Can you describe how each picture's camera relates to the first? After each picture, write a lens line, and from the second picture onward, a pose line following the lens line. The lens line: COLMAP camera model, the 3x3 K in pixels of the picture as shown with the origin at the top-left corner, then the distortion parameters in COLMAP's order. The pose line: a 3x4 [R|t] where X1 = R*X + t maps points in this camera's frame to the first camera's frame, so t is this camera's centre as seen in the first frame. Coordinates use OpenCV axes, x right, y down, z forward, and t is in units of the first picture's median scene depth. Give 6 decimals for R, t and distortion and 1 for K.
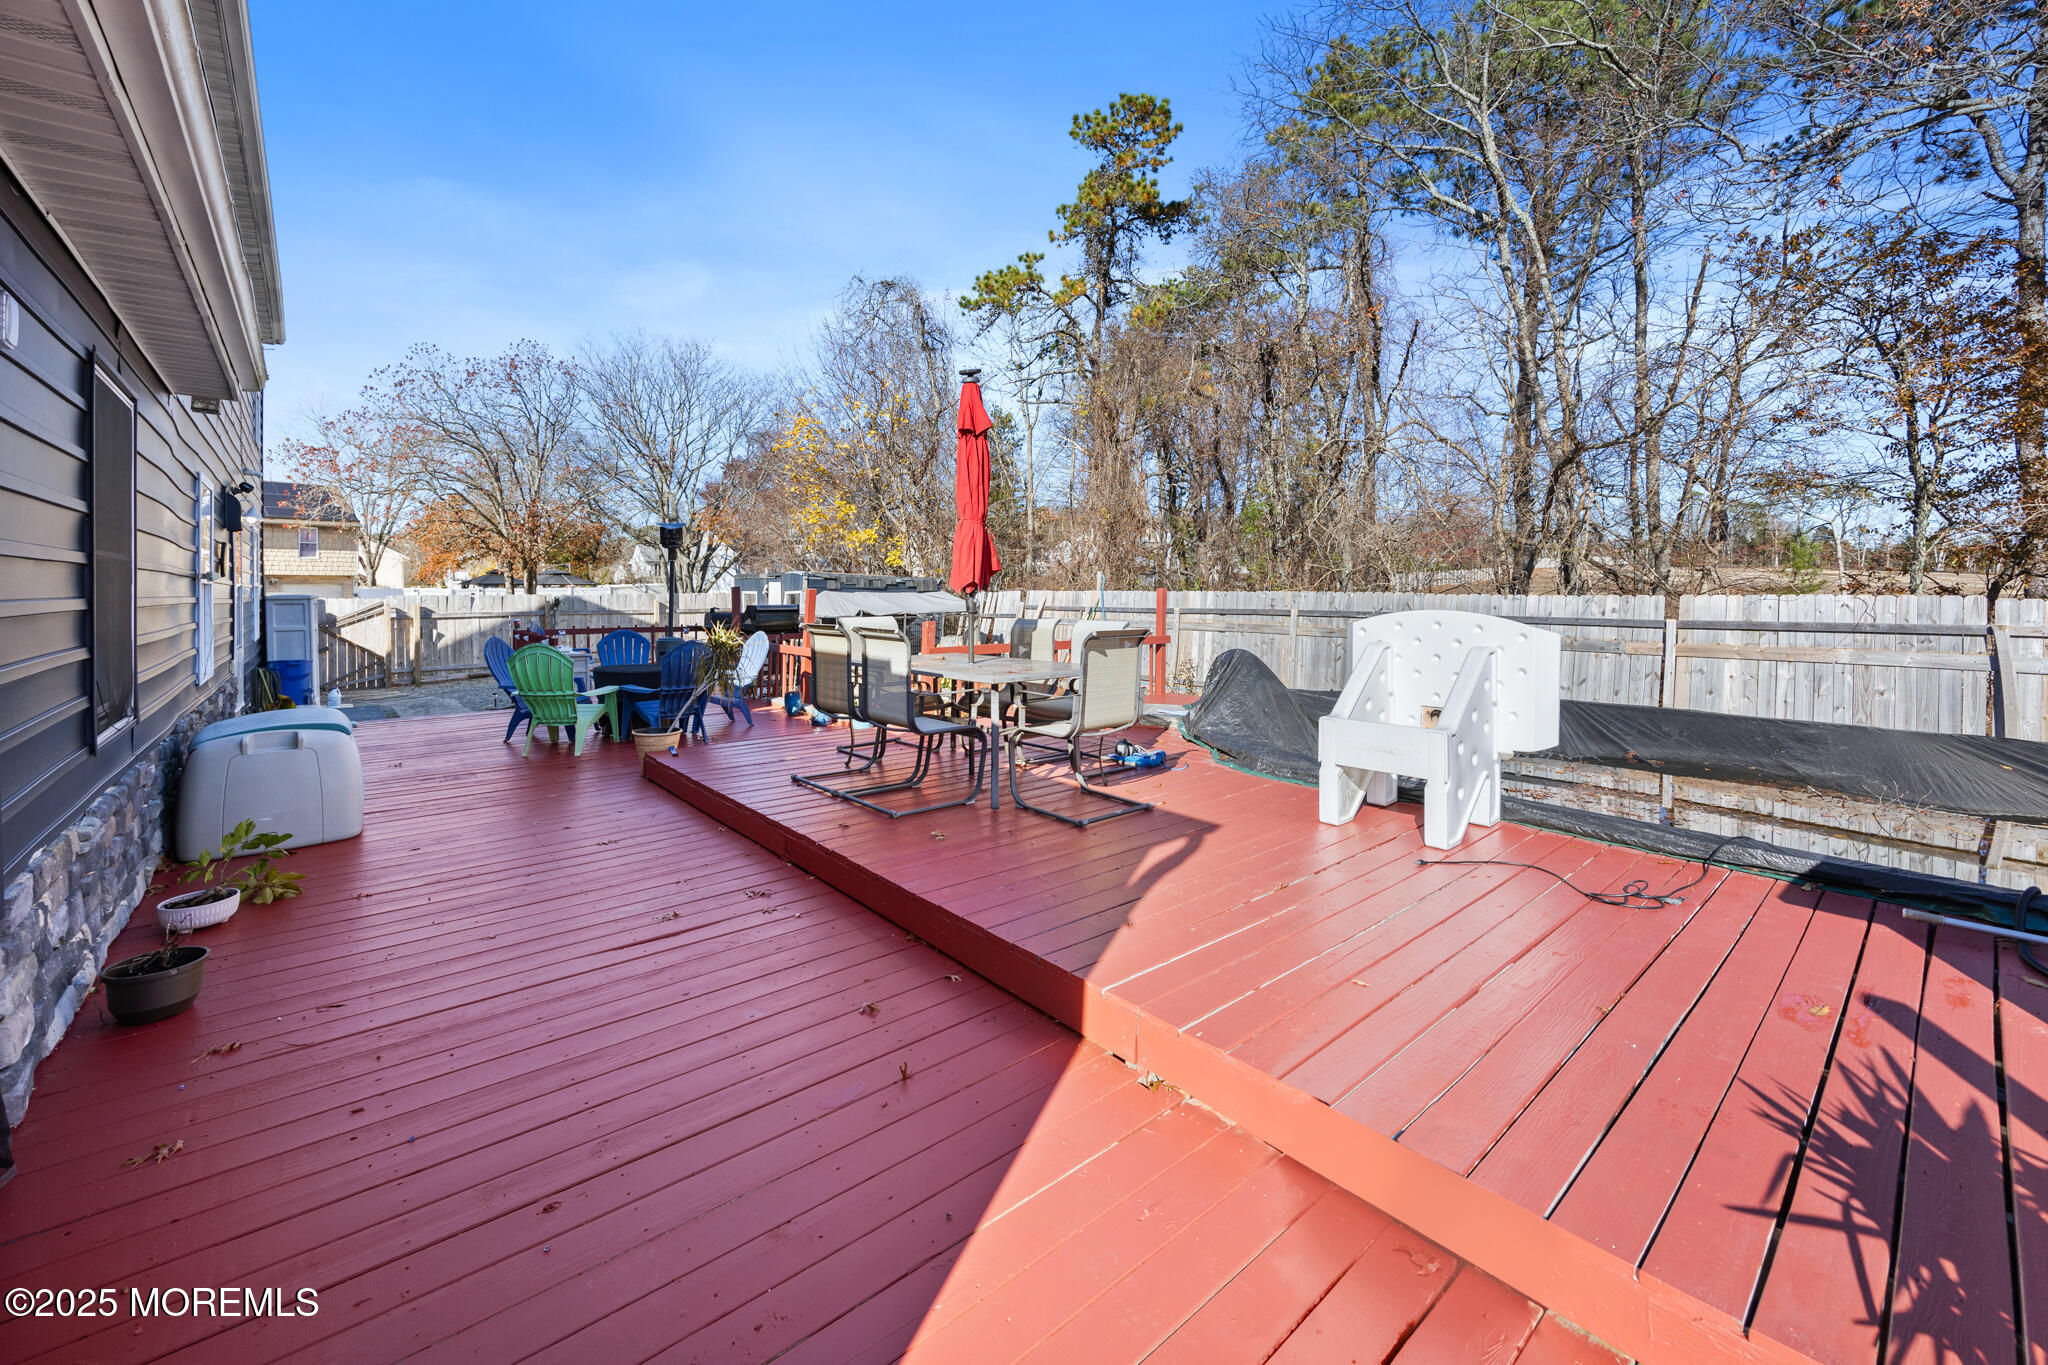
lens RADIAL K [[829.3, 0, 1030.1], [0, 829.3, 617.1], [0, 0, 1]] dist [-0.005558, 0.000855]
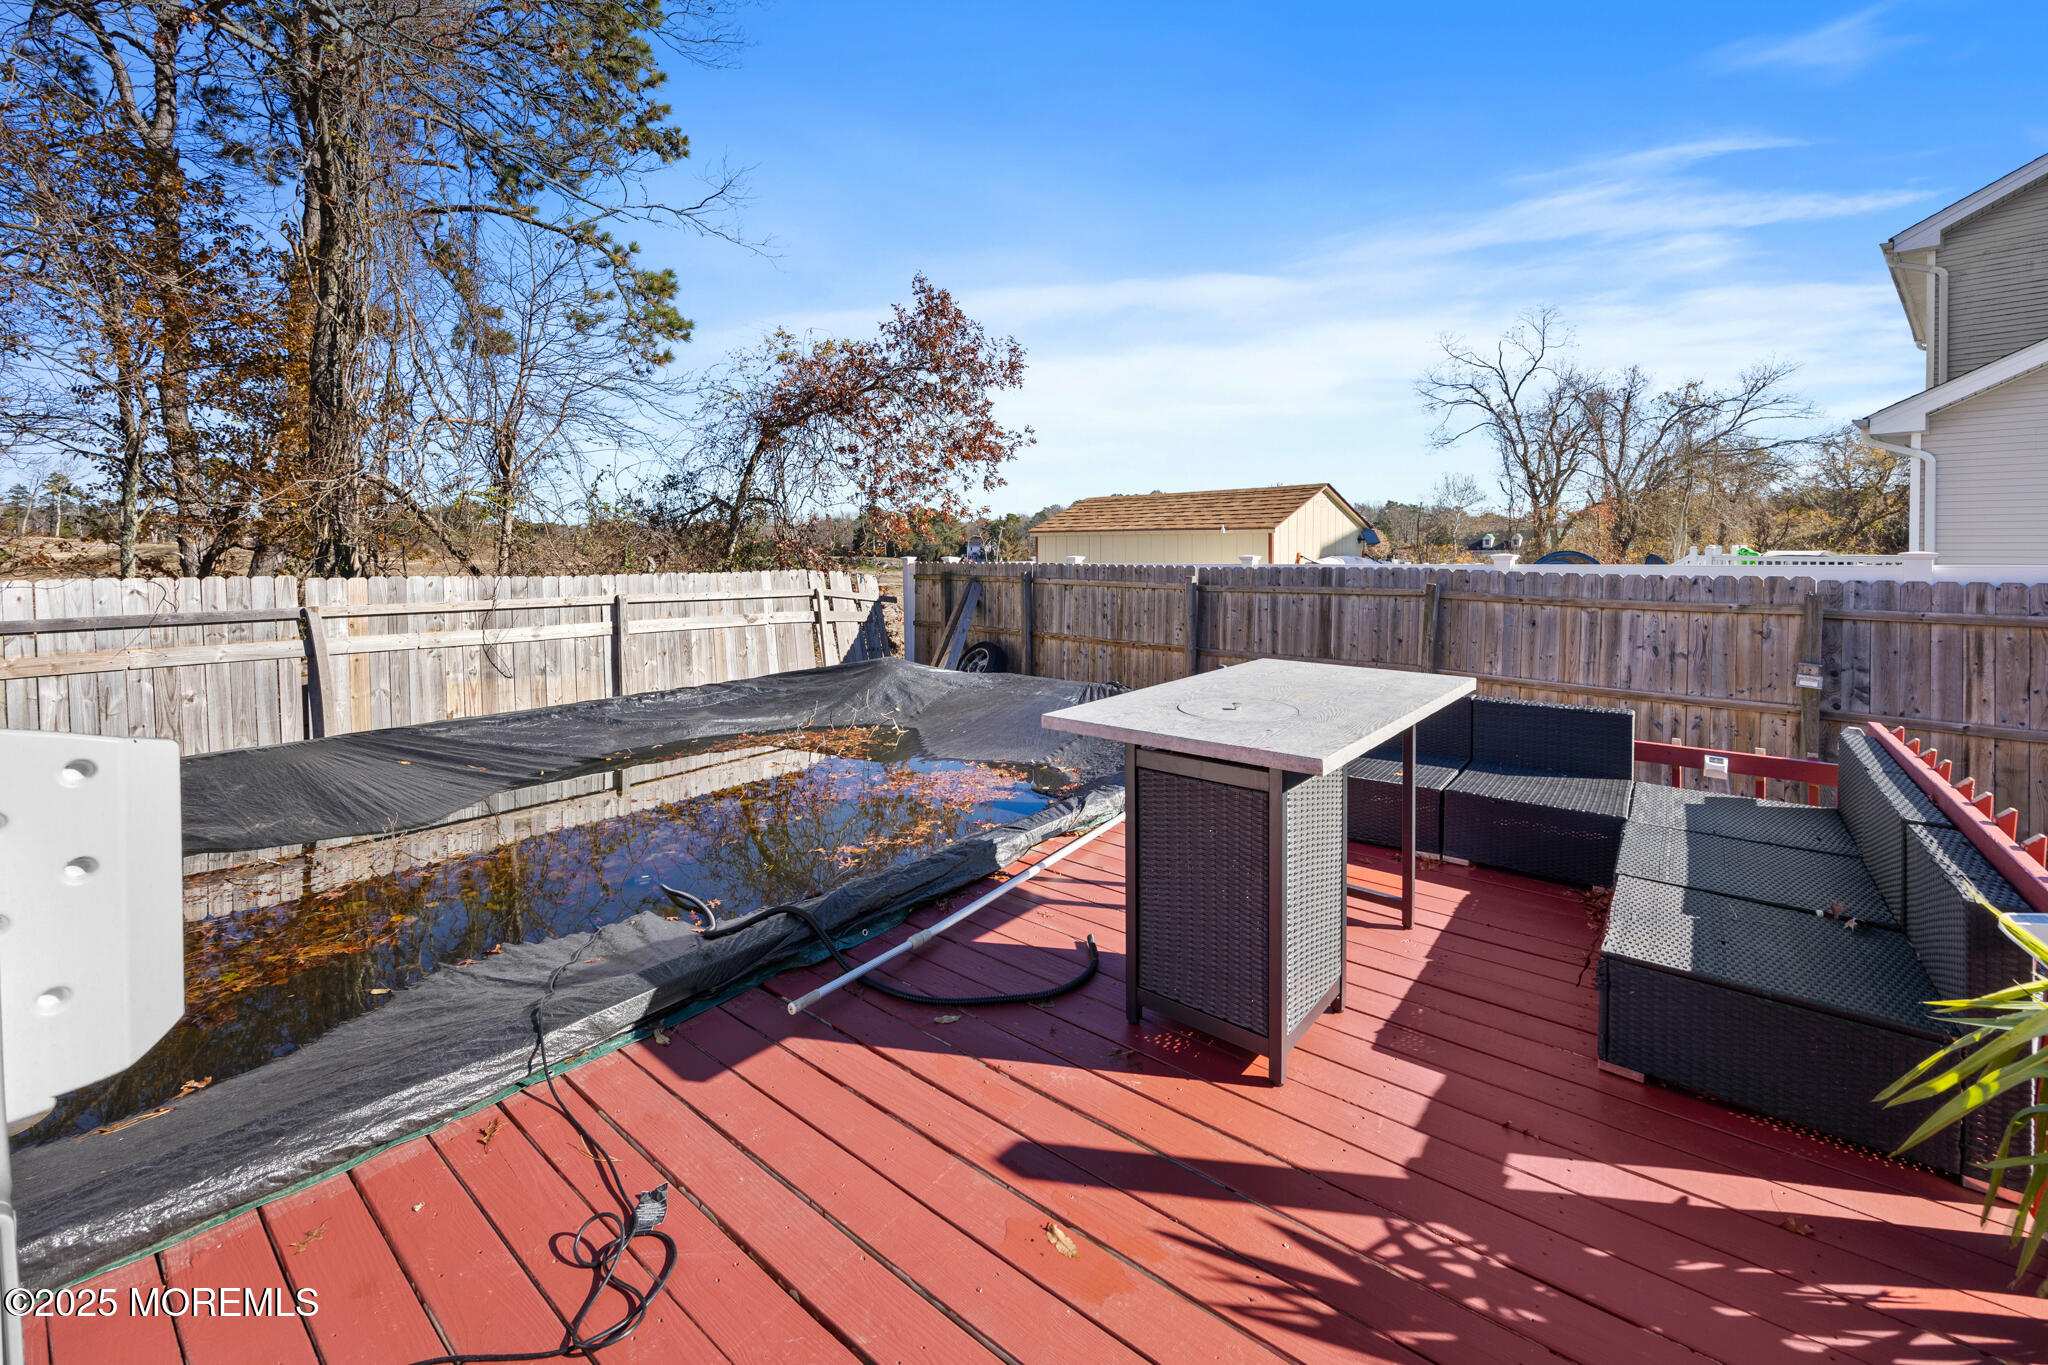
lens RADIAL K [[842.4, 0, 1036.2], [0, 842.4, 569.3], [0, 0, 1]] dist [-0.001255, 0.000067]
pose [[-0.175925, -0.024075, 0.984109, 0.040597], [0.035495, 0.998896, 0.030782, -0.014982], [-0.983763, 0.040346, -0.174876, 0.161428]]
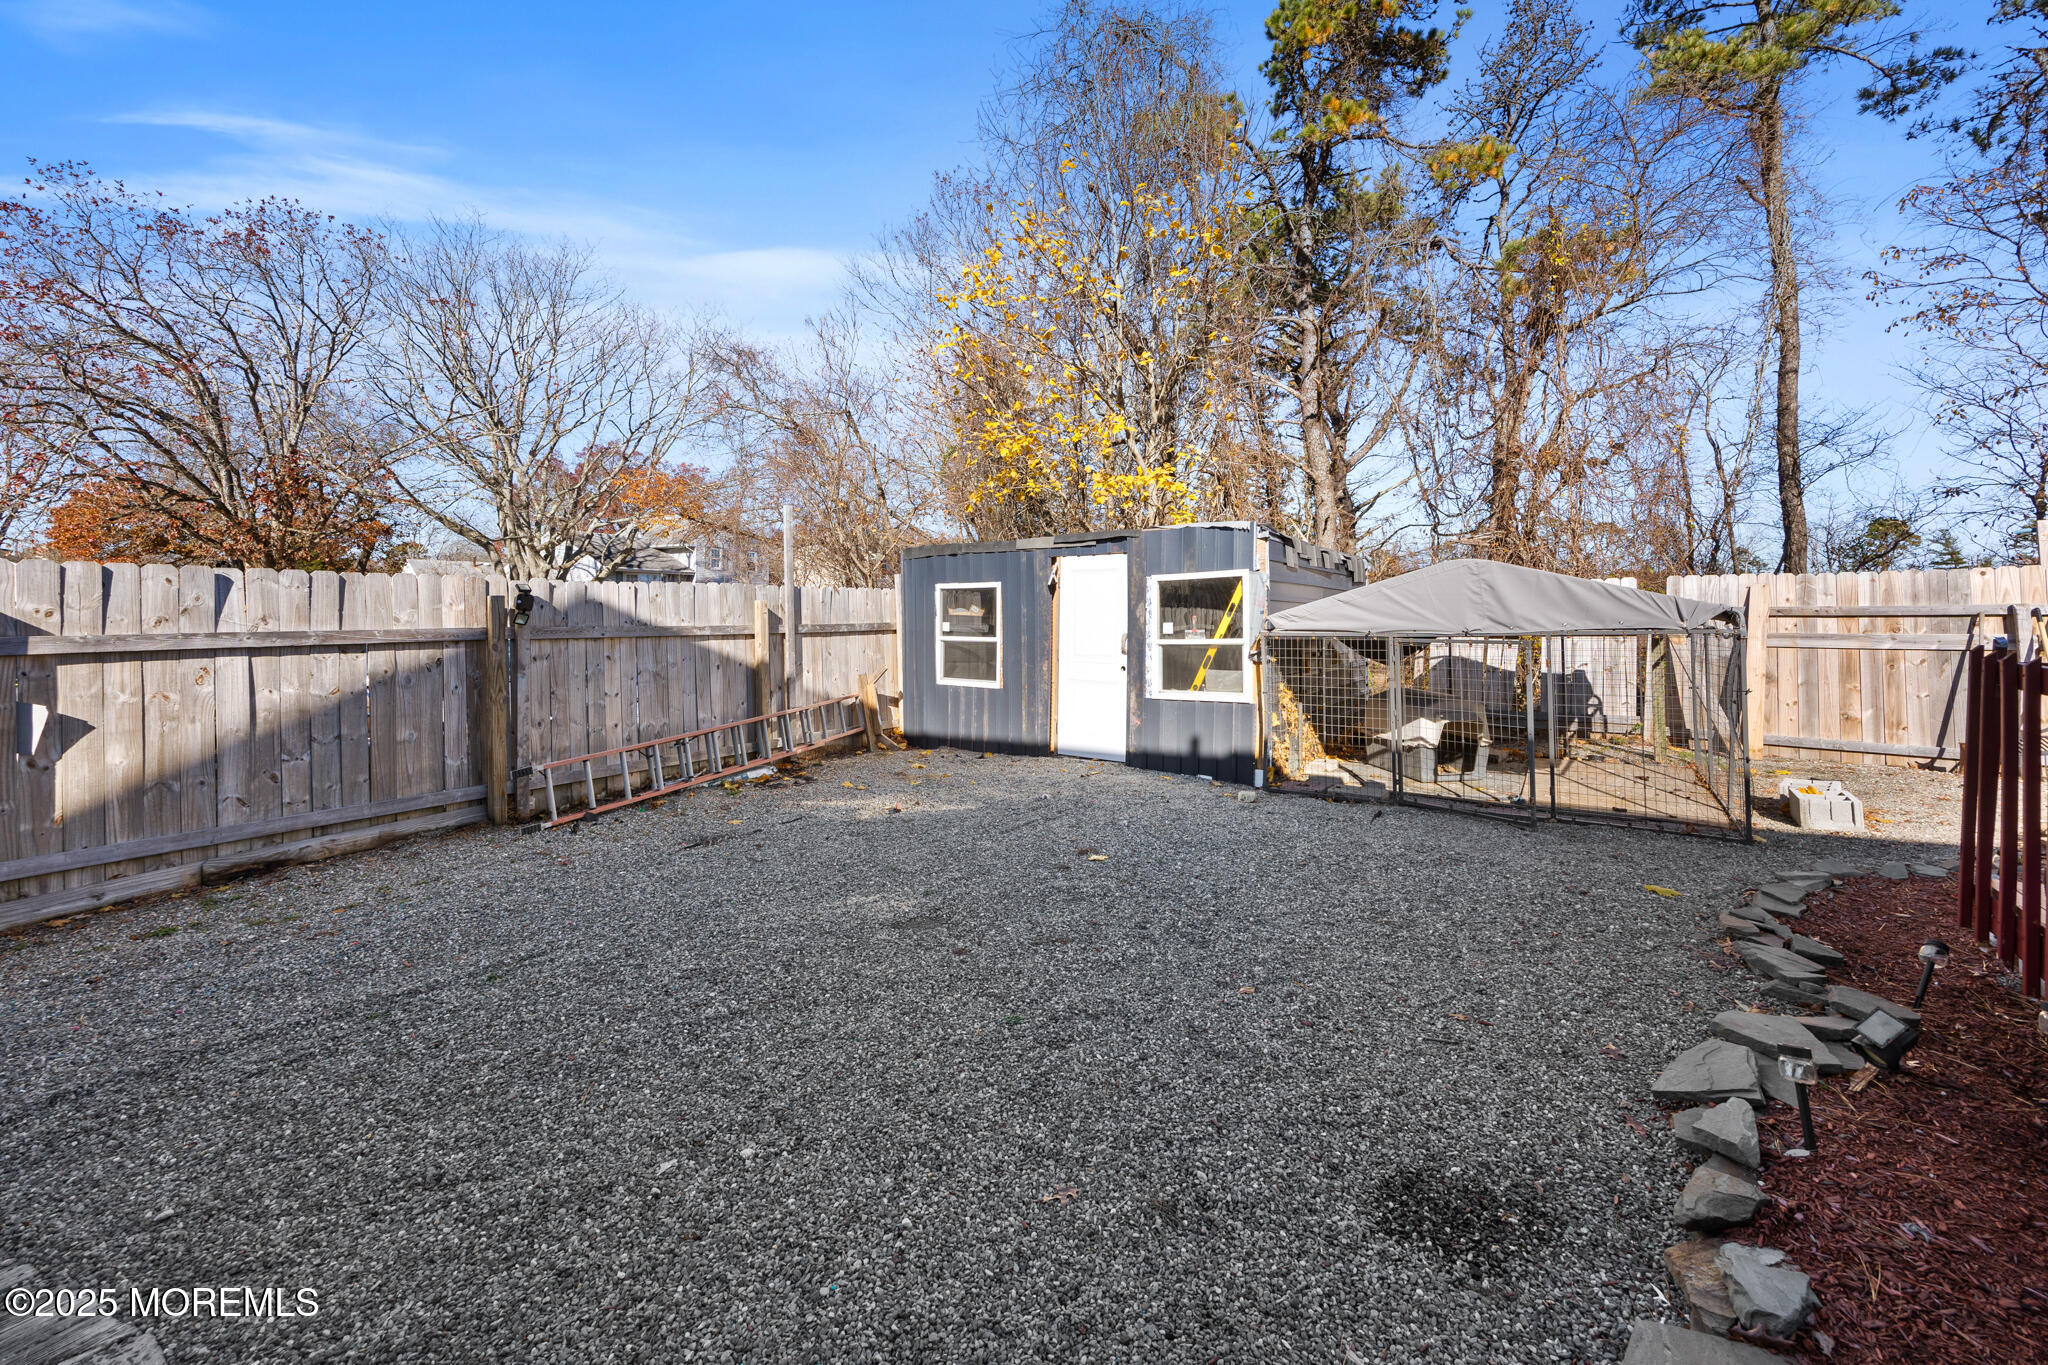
lens RADIAL K [[817.8, 0, 1031.9], [0, 817.8, 611.7], [0, 0, 1]] dist [-0.002381, 0.000080]
pose [[0.973747, -0.003001, 0.227613, -0.508796], [0.012072, 0.999187, -0.038472, 0.000411], [-0.227313, 0.040210, 0.972991, 0.725479]]
